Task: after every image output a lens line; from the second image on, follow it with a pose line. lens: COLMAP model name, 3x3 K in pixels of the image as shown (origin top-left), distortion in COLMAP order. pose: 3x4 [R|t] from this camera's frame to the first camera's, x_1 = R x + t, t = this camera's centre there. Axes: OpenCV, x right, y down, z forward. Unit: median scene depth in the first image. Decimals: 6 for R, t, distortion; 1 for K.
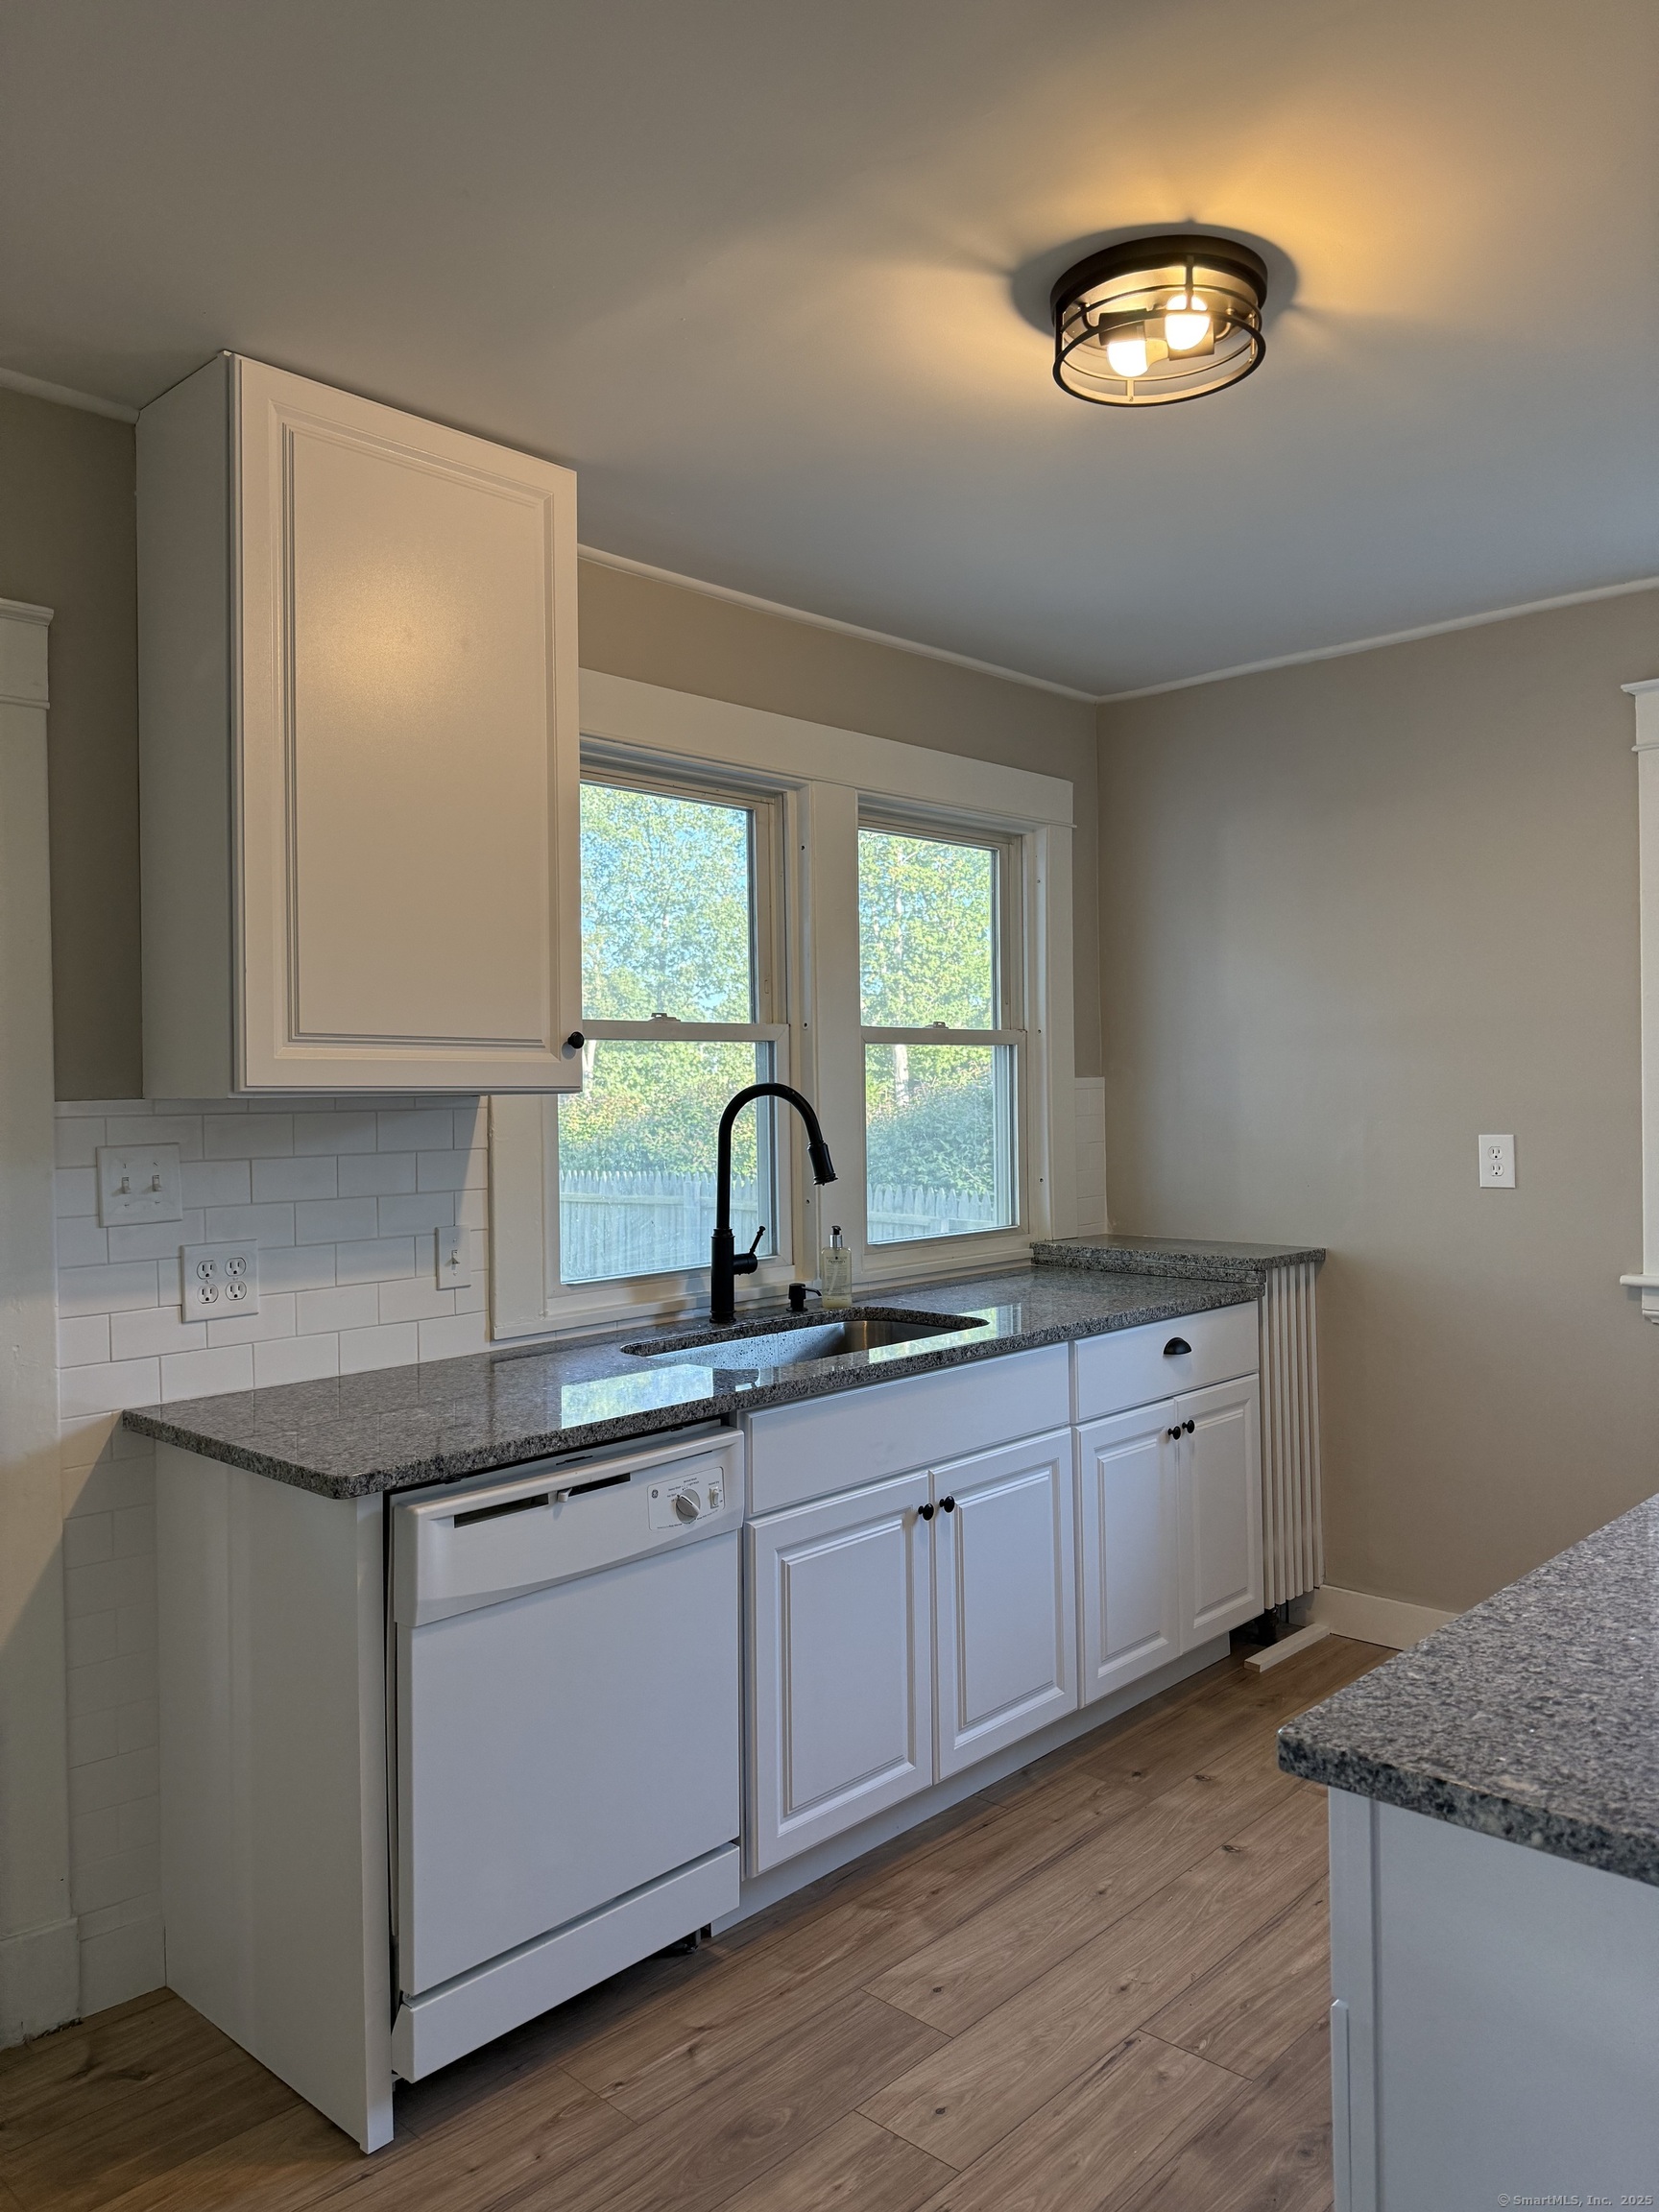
lens RADIAL K [[1556.0, 0, 828.1], [0, 1556.0, 1092.0], [0, 0, 1]] dist [0.071776, -0.084251]
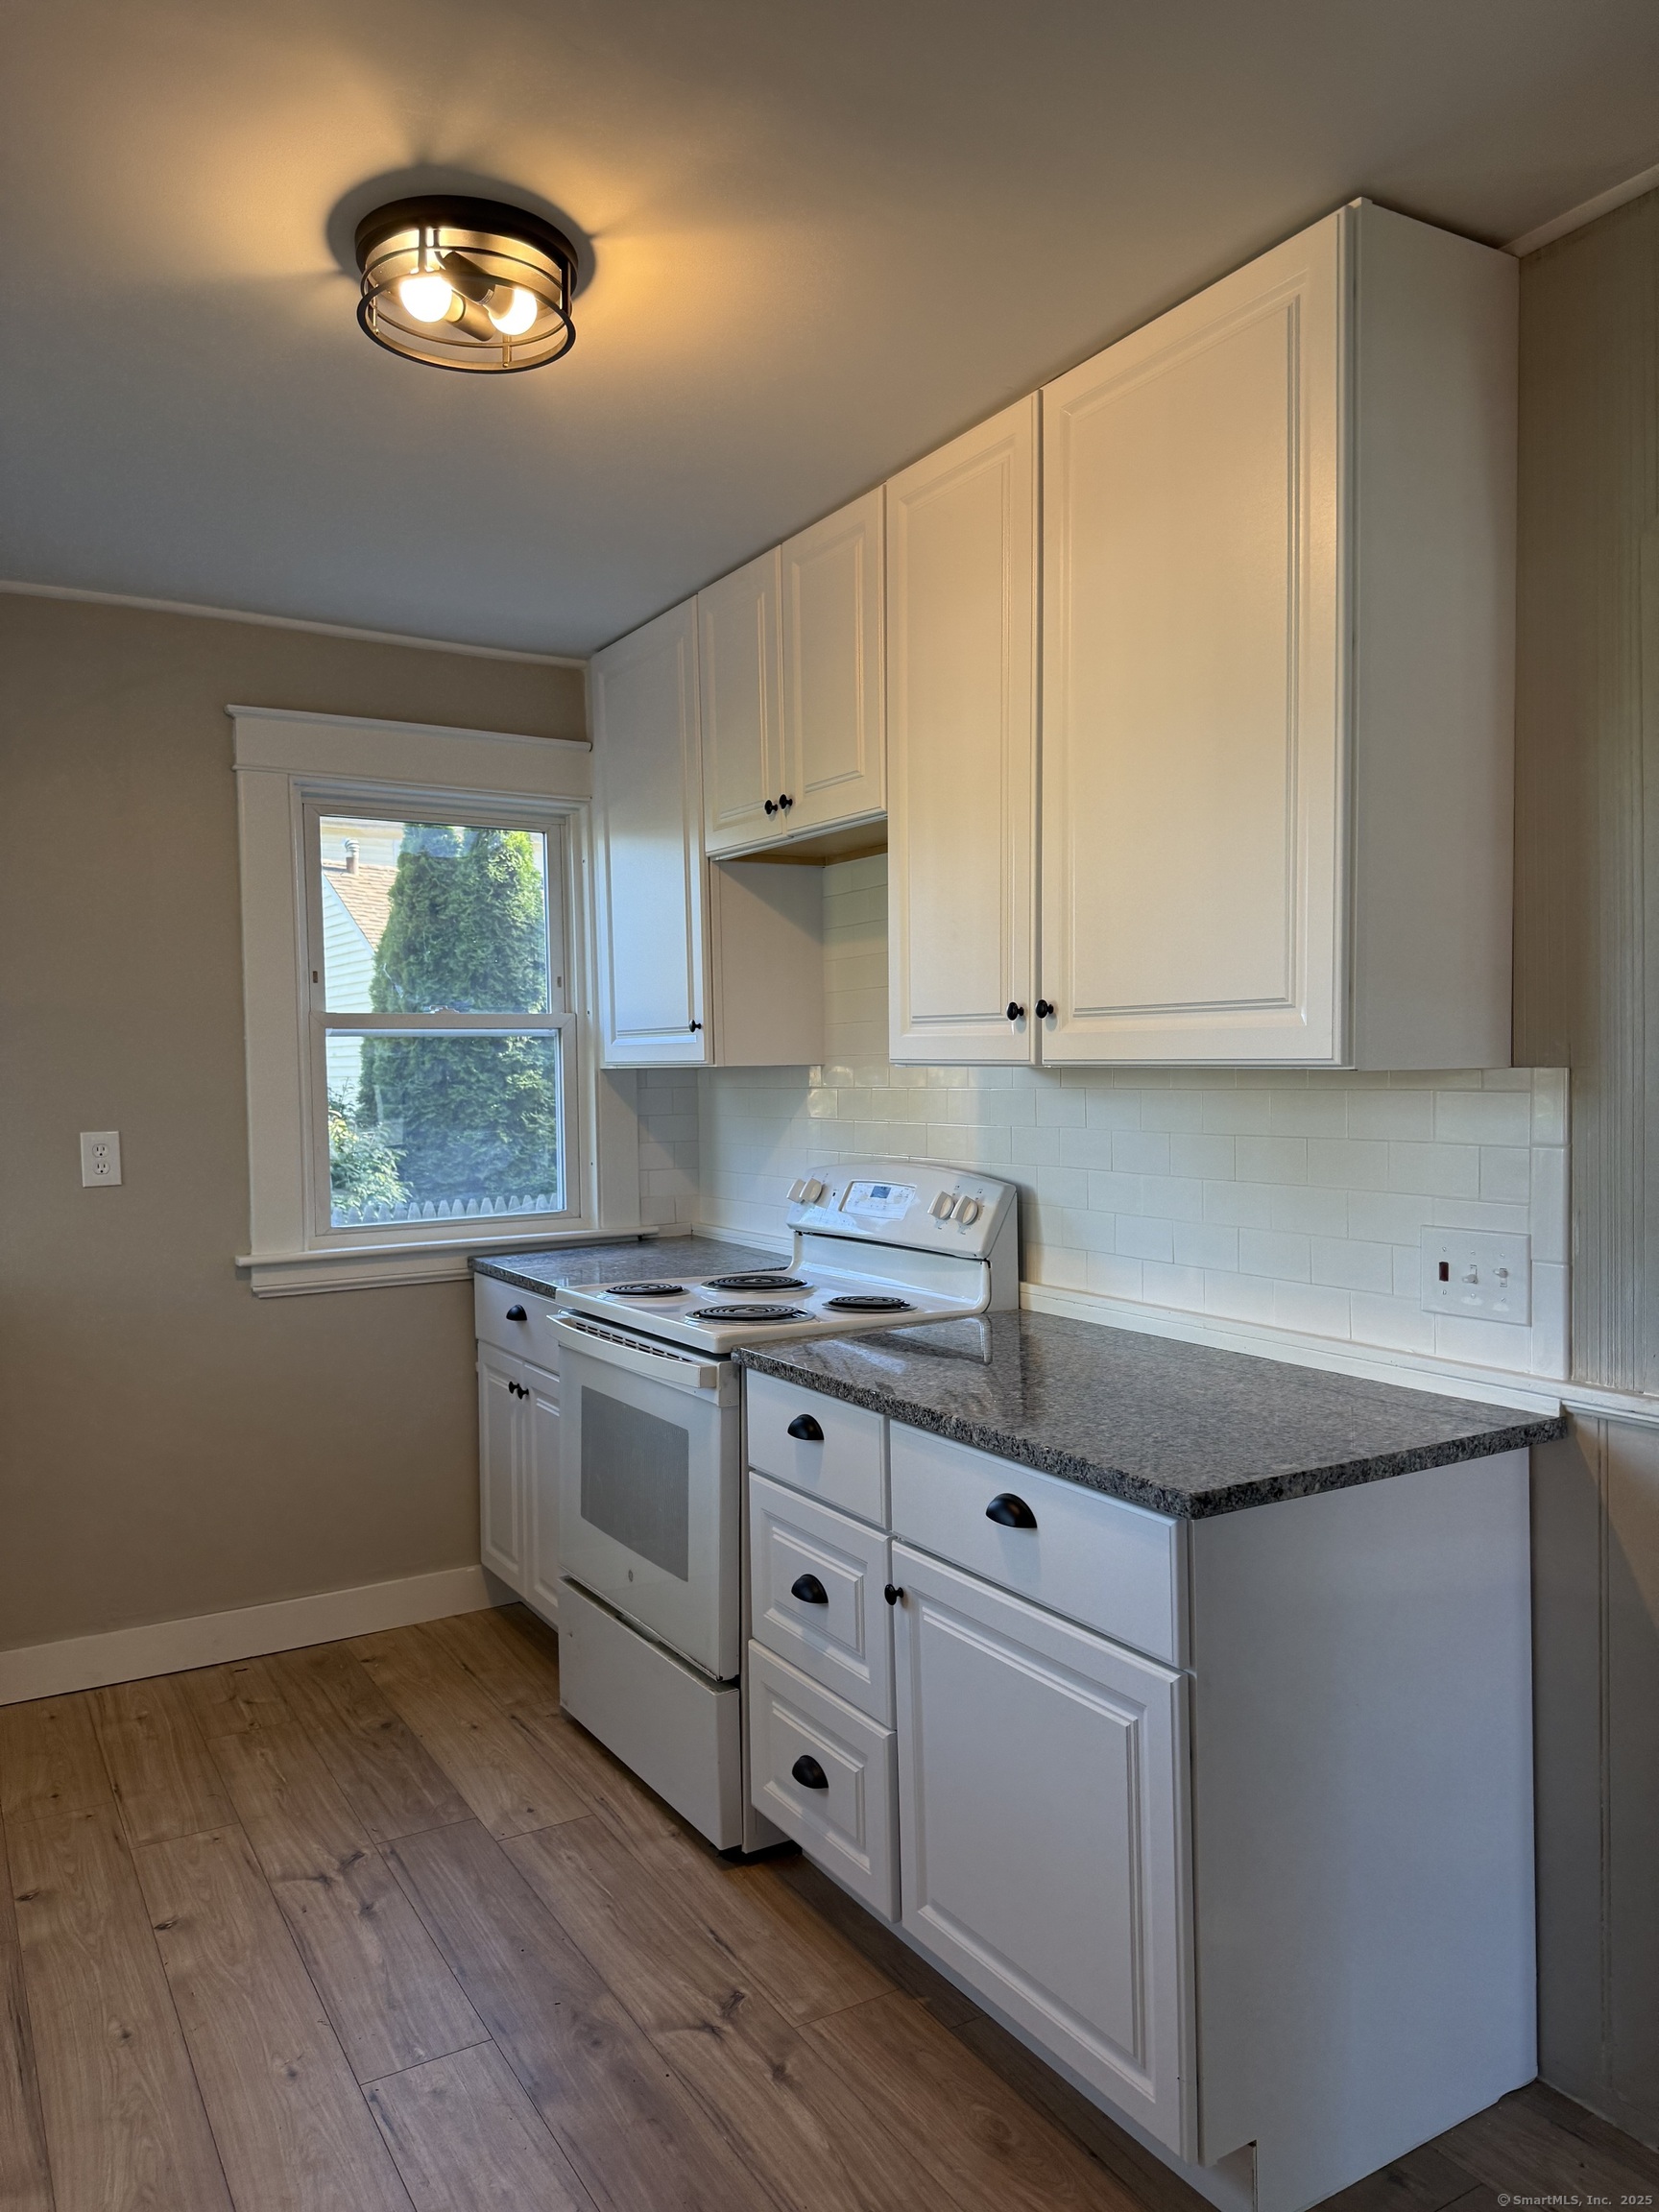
lens RADIAL K [[1548.9, 0, 833.5], [0, 1548.9, 1110.8], [0, 0, 1]] dist [0.066736, -0.089788]
pose [[0.275074, -0.017132, 0.961270, -0.487001], [0.018588, 0.999749, 0.012498, 0.013199], [-0.961243, 0.014430, 0.275323, 0.383416]]
